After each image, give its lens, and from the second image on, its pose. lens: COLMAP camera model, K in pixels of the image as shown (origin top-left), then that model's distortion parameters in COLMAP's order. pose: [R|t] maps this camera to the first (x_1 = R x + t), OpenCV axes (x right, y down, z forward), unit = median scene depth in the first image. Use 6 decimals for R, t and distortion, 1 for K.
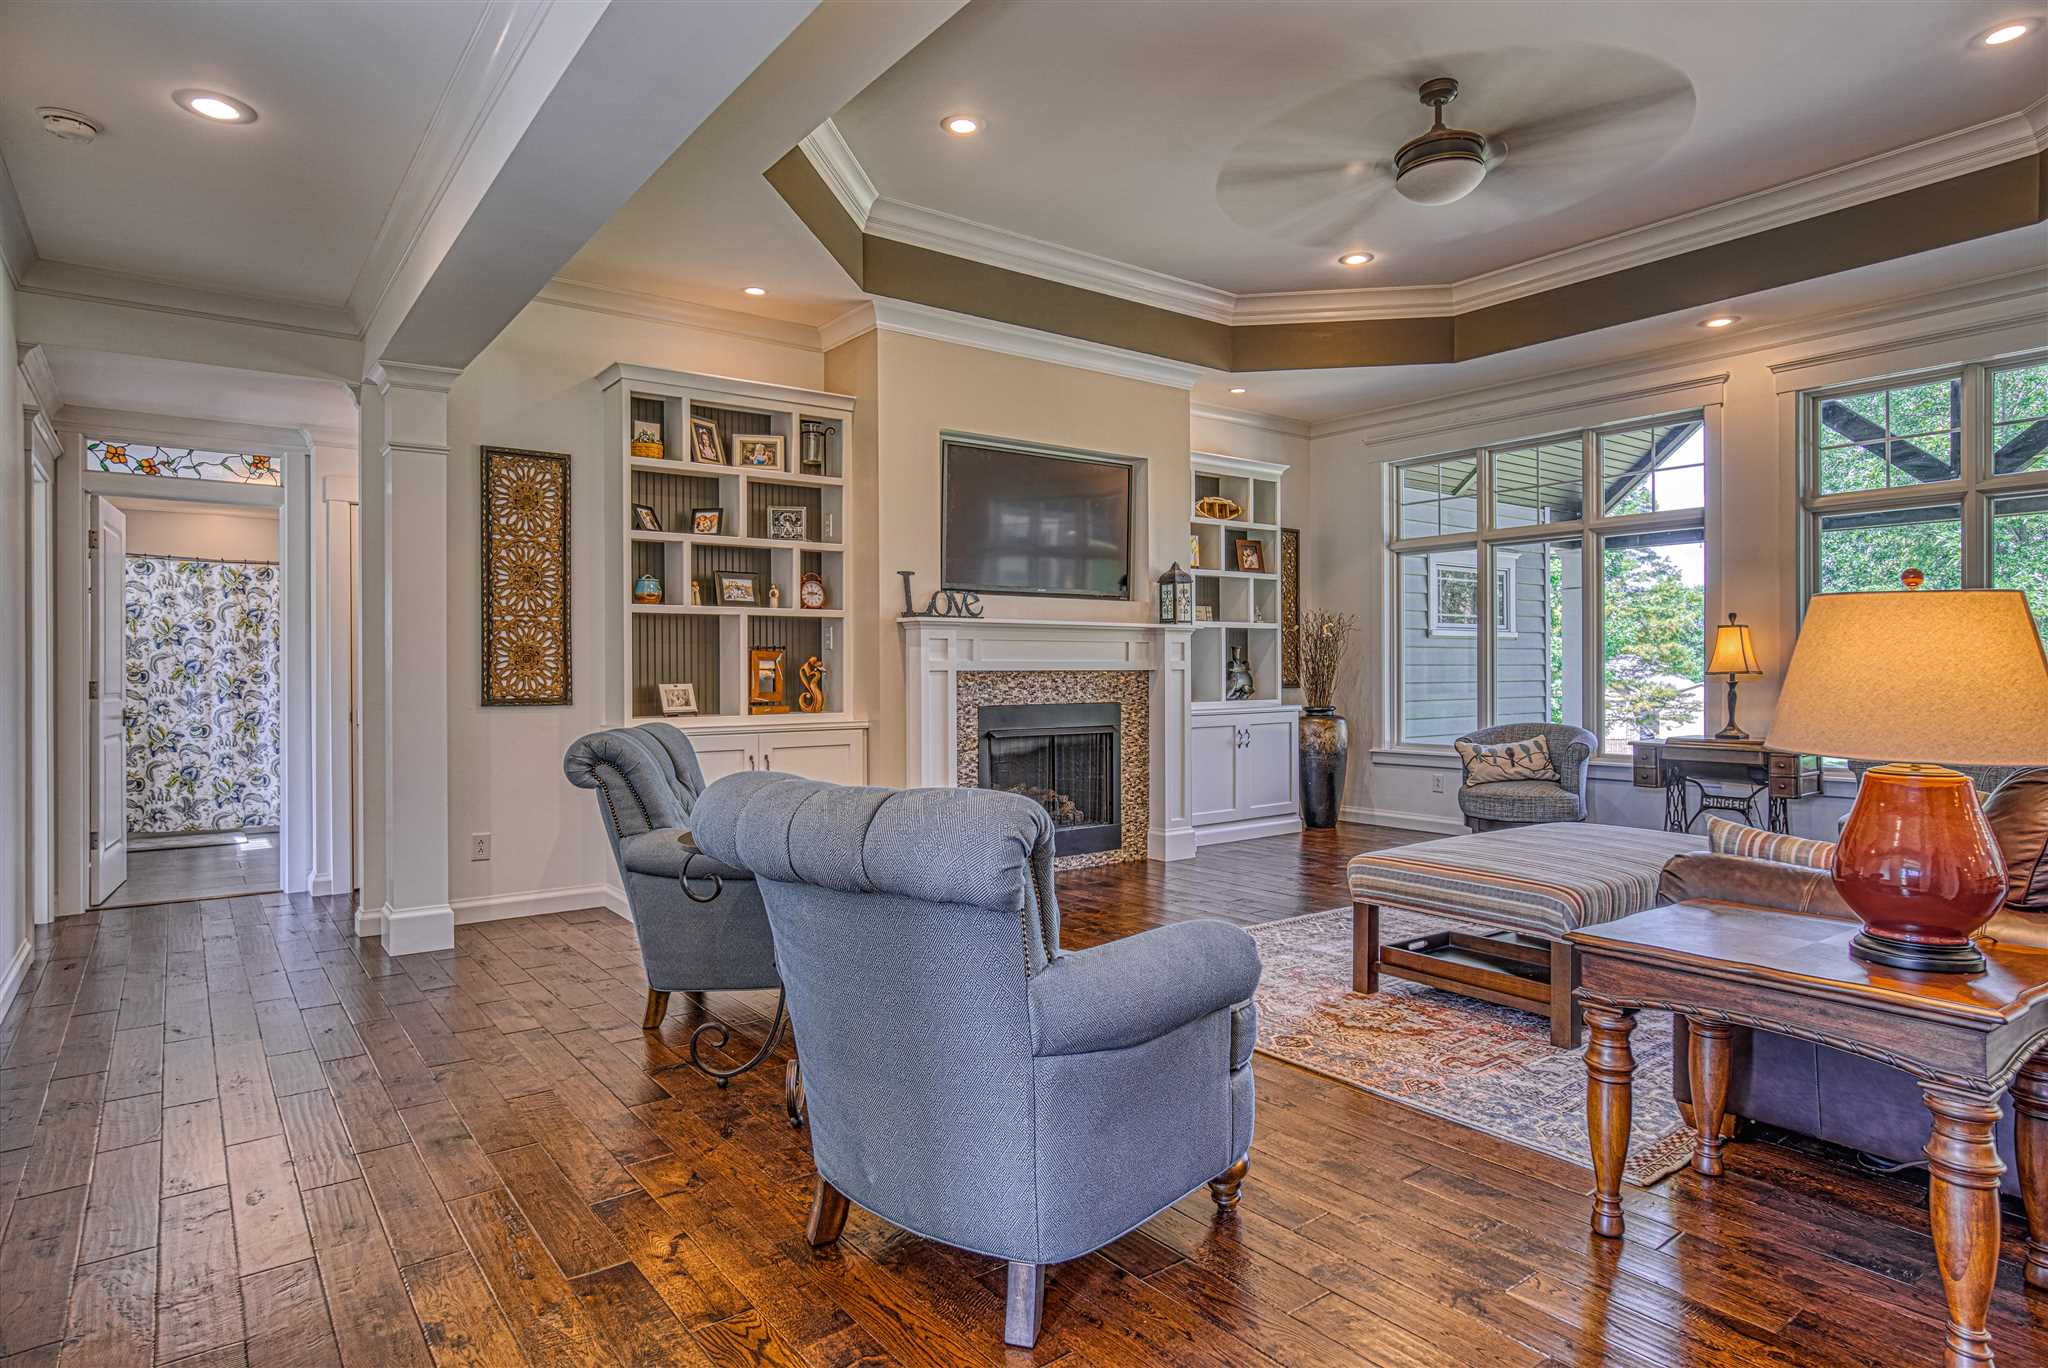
lens RADIAL K [[1143.1, 0, 1036.9], [0, 1143.1, 673.0], [0, 0, 1]] dist [-0.025573, -0.000392]
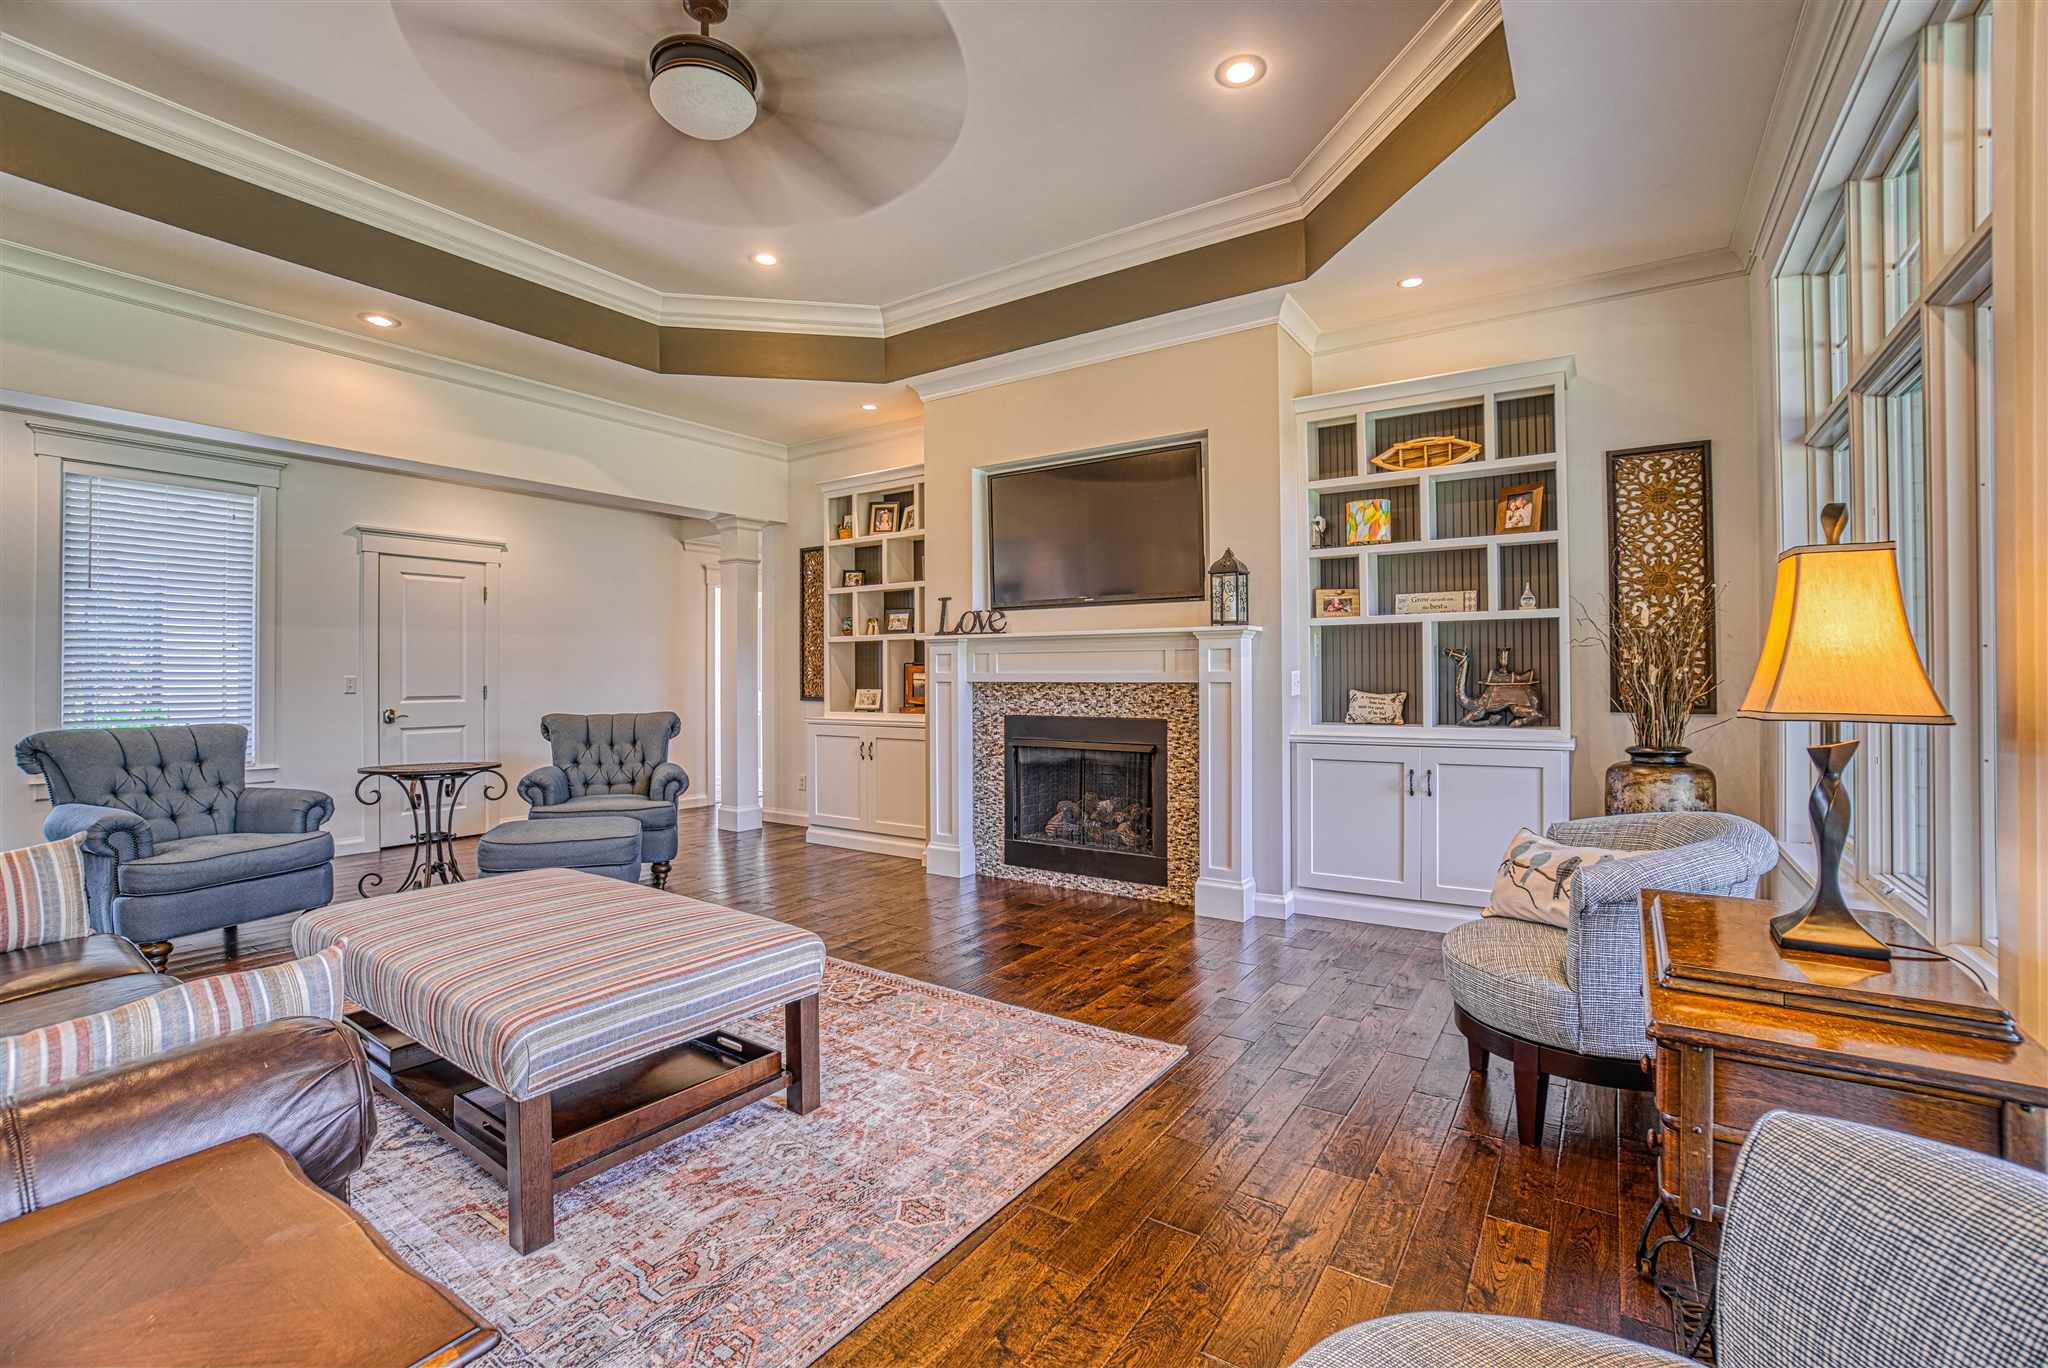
lens RADIAL K [[897.5, 0, 1022.9], [0, 897.5, 673.5], [0, 0, 1]] dist [-0.059088, 0.018357]
pose [[0.318474, 0.001729, -0.947930, 0.734363], [-0.000344, 0.999998, 0.001709, -0.011127], [0.947932, -0.000218, 0.318474, 0.725952]]
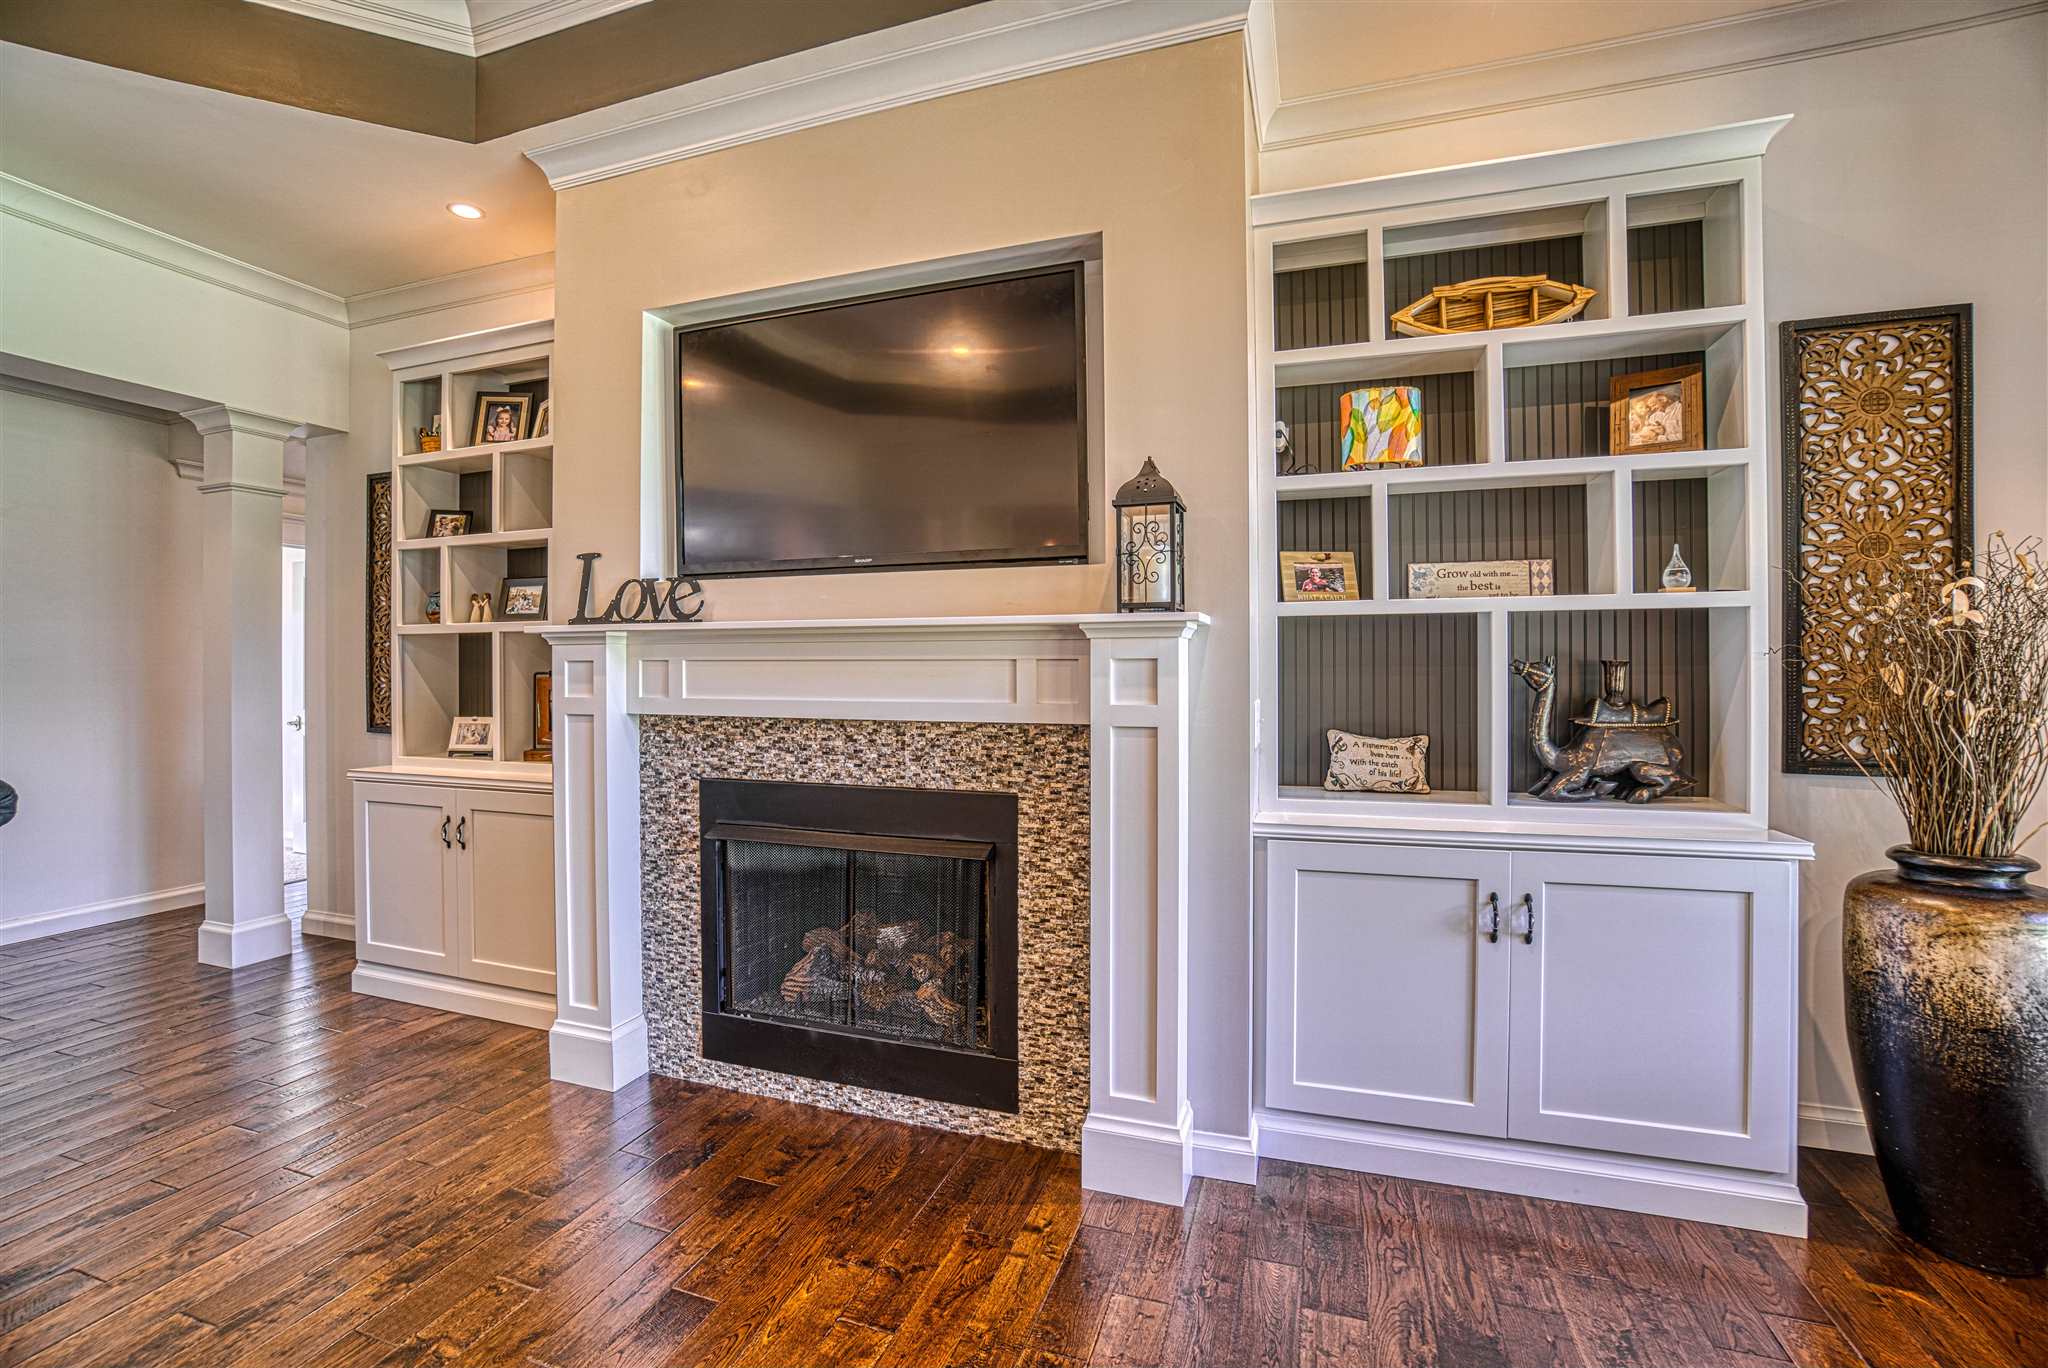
lens RADIAL K [[897.5, 0, 1022.1], [0, 897.5, 669.7], [0, 0, 1]] dist [-0.059088, 0.018357]
pose [[0.551360, 0.006812, -0.834240, 0.392787], [-0.003857, 0.999977, 0.005616, -0.026617], [0.834259, 0.000121, 0.551373, 0.864662]]
